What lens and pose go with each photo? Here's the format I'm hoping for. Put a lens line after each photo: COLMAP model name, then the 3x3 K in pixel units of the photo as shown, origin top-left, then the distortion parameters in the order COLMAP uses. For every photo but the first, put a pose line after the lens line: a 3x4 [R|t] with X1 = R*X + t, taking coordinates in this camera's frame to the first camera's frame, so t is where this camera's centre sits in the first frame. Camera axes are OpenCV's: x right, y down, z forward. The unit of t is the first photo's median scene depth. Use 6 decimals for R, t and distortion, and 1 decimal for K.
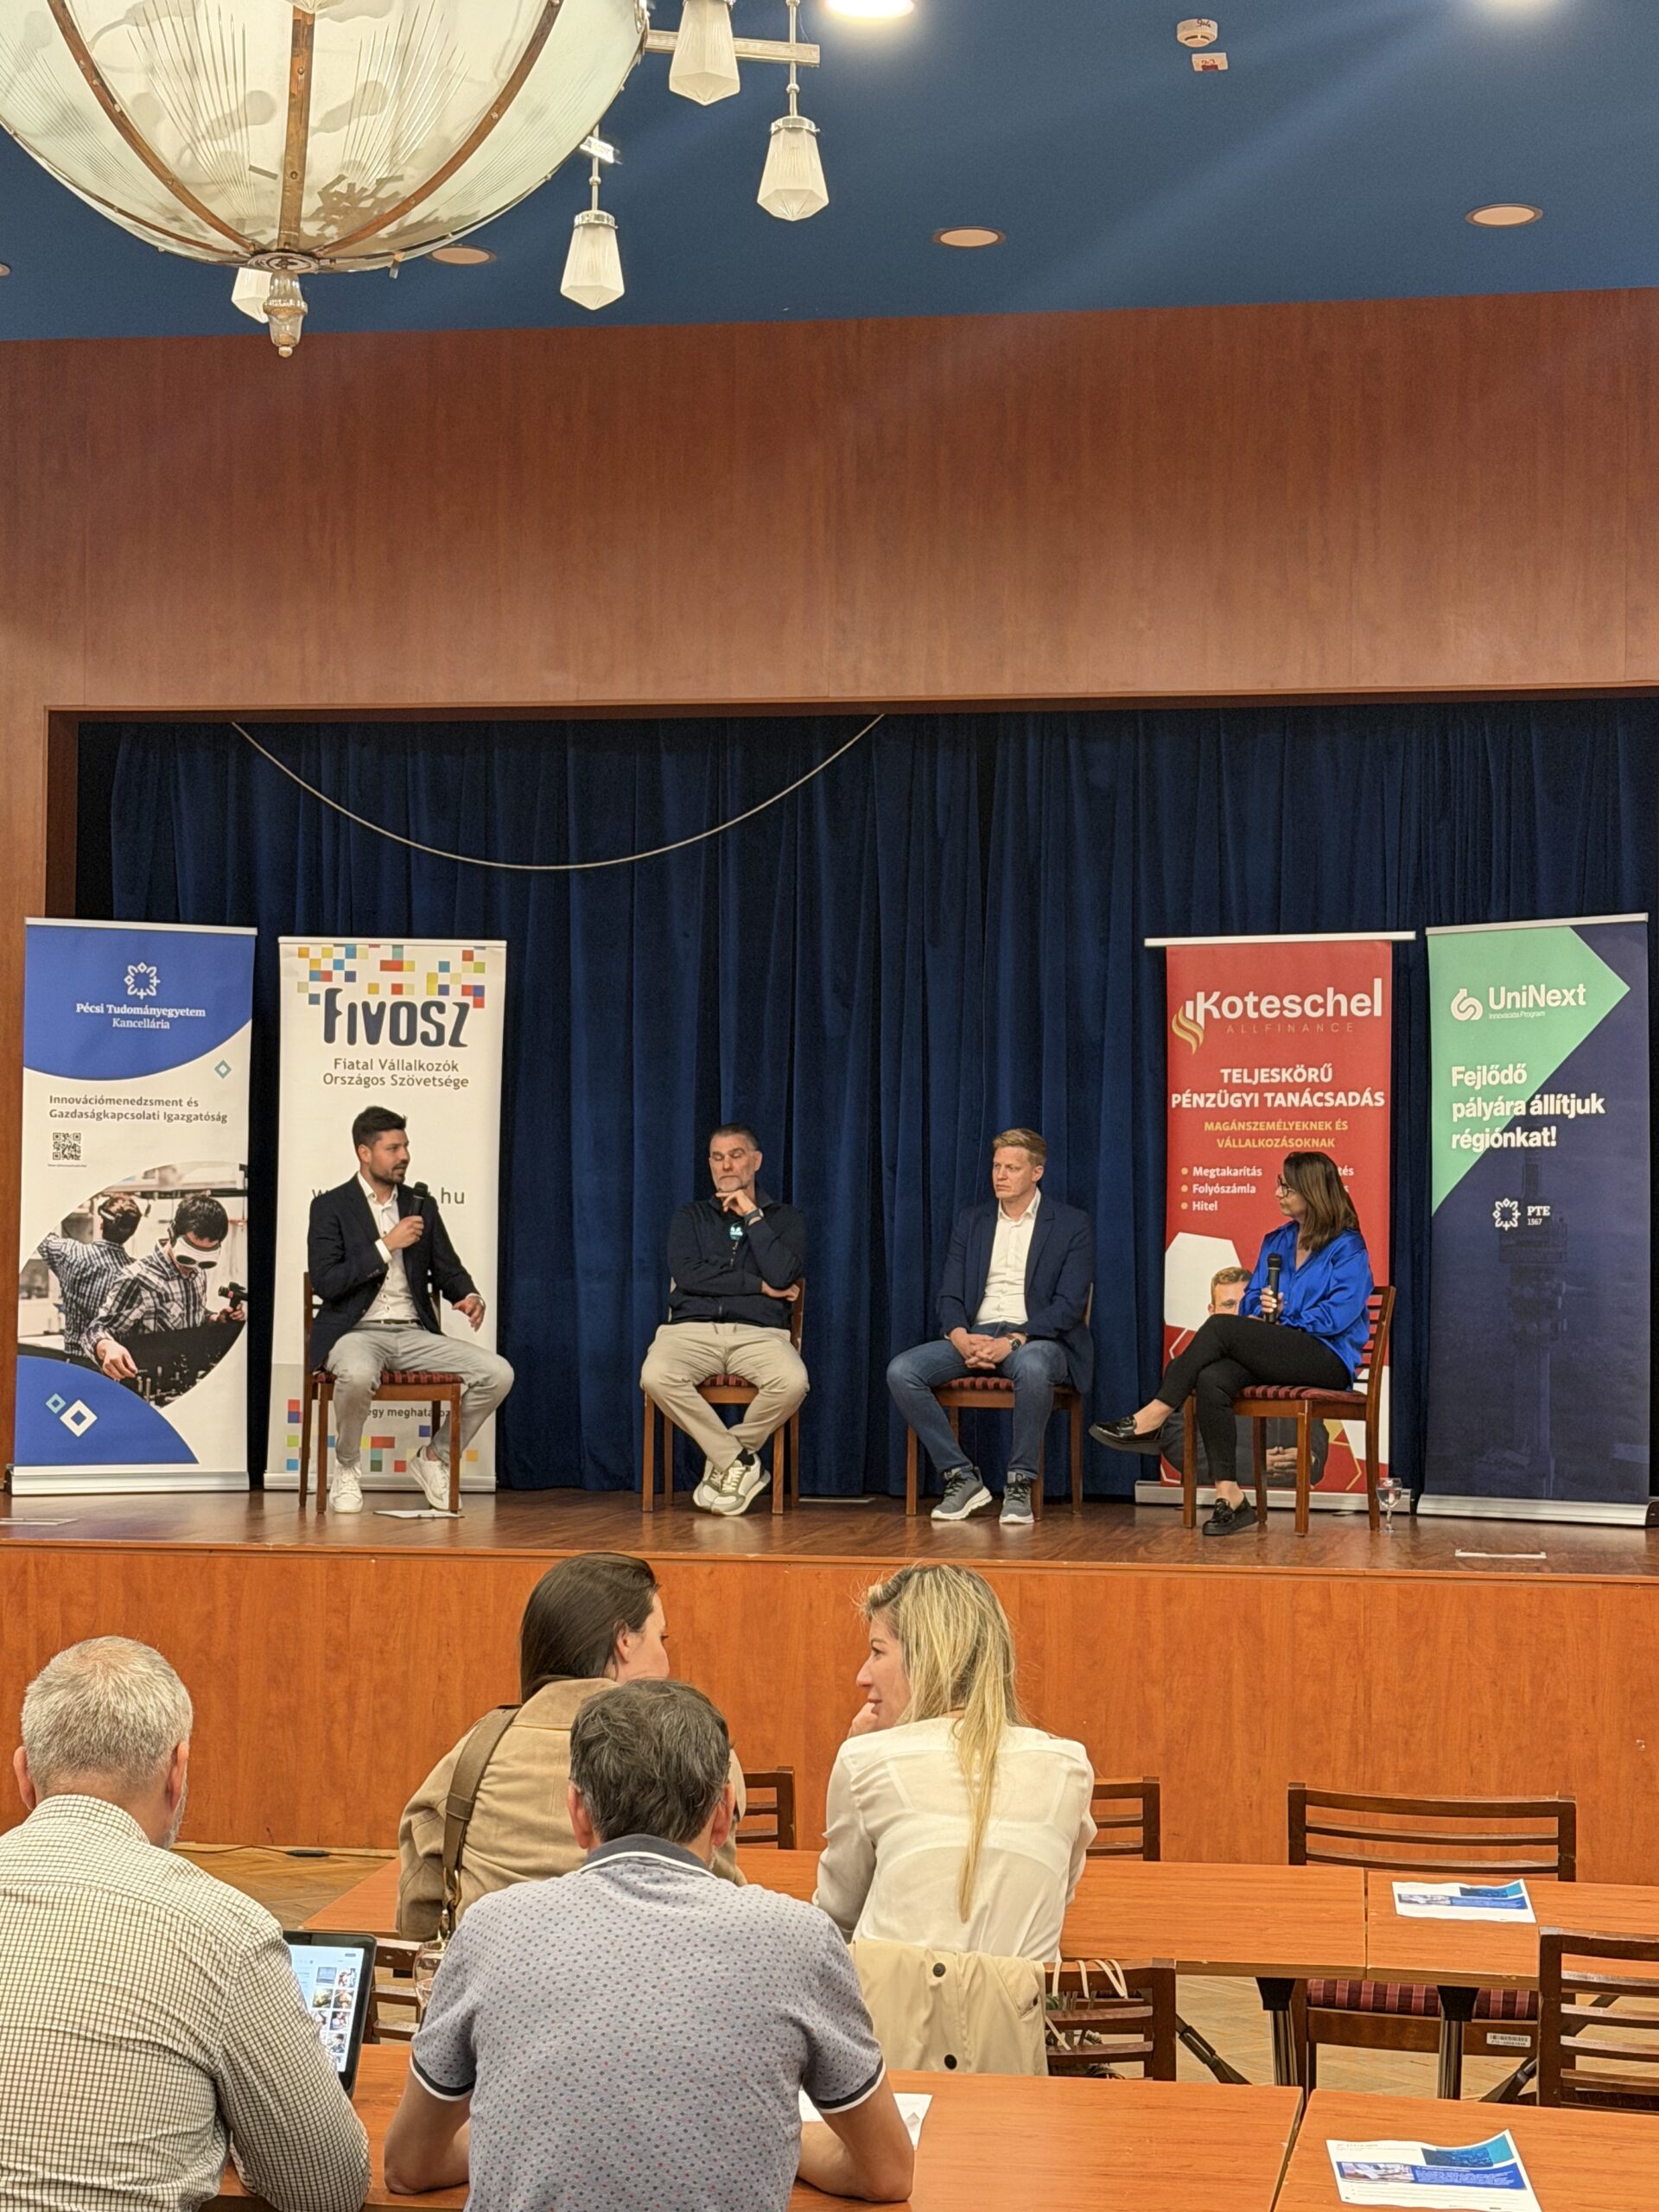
lens RADIAL K [[3784.3, 0, 852.6], [0, 3784.3, 1104.7], [0, 0, 1]] dist [0.129709, 0.024511]
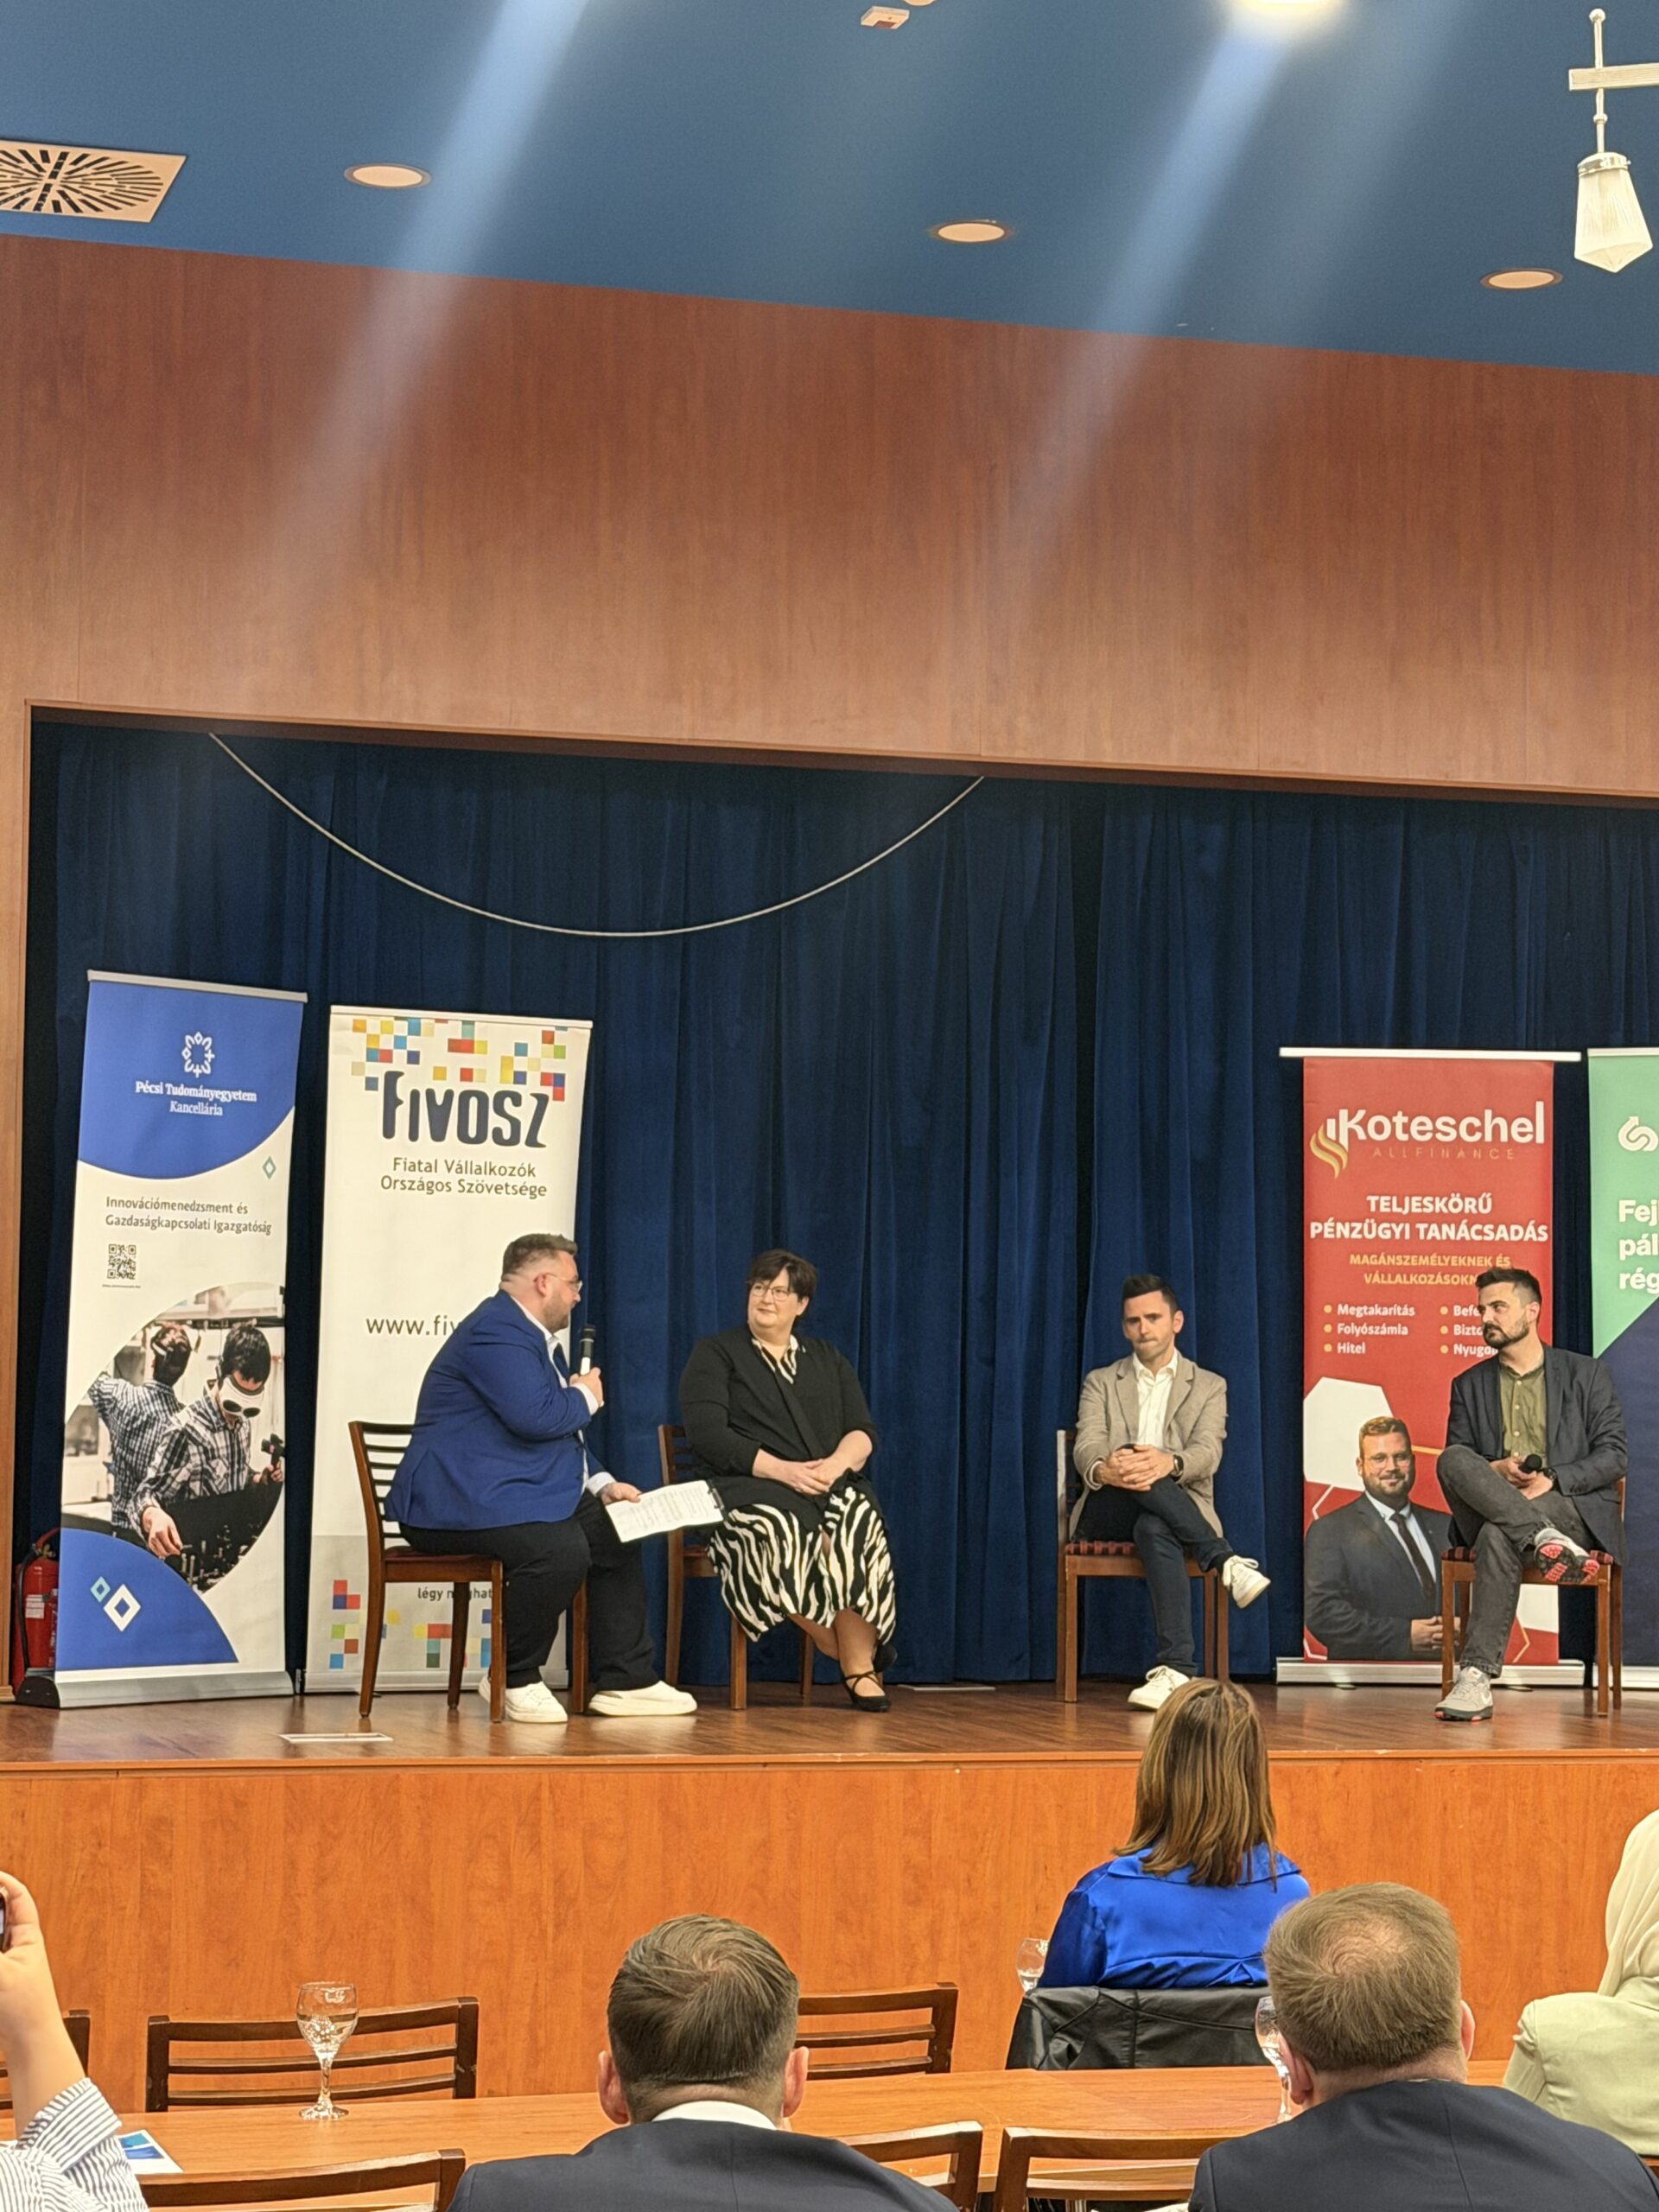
lens RADIAL K [[4532.0, 0, 816.1], [0, 4532.0, 1089.4], [0, 0, 1]] dist [0.125652, 0.208093]
pose [[0.895071, 0.032300, 0.444752, -0.496748], [-0.021851, 0.999352, -0.028601, -0.000976], [-0.445387, 0.015882, 0.895197, 0.091092]]
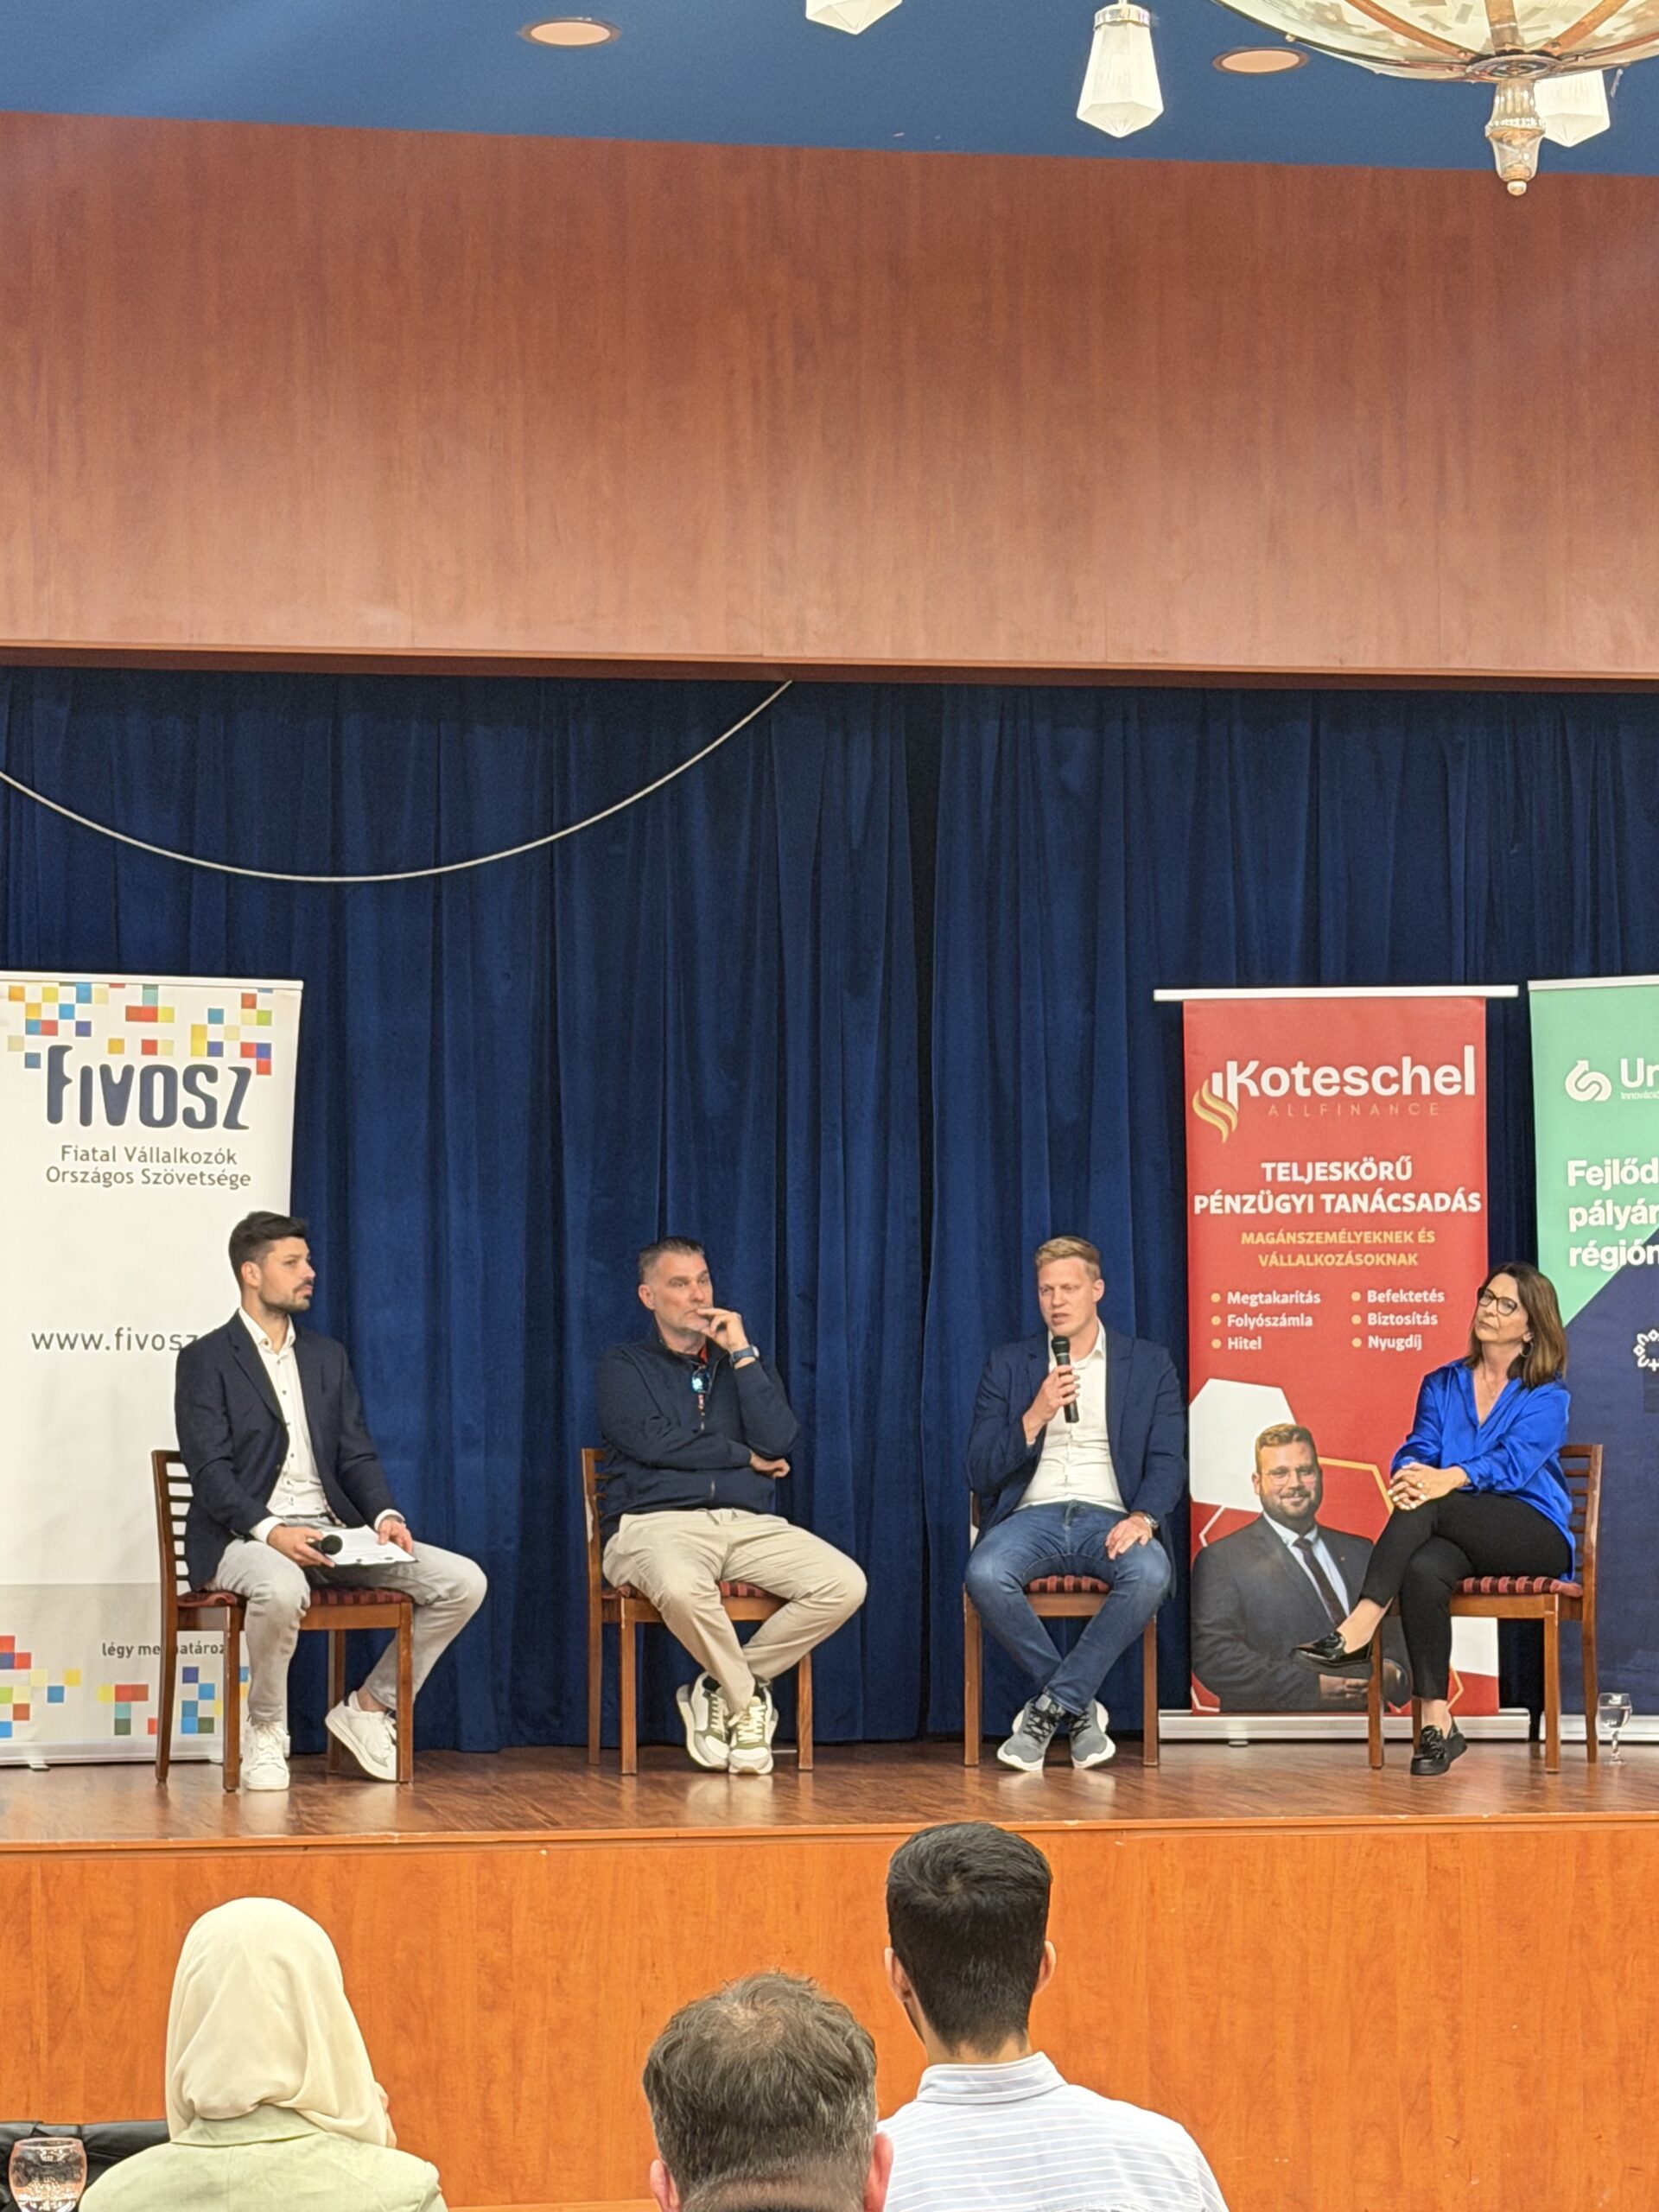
lens RADIAL K [[5153.5, 0, 829.5], [0, 5153.5, 1106.0], [0, 0, 1]] dist [0.137121, -0.045986]
pose [[0.941598, 0.005586, 0.336693, -0.330068], [0.001130, 0.999804, -0.019750, -0.000467], [-0.336738, 0.018977, 0.941407, 0.054662]]
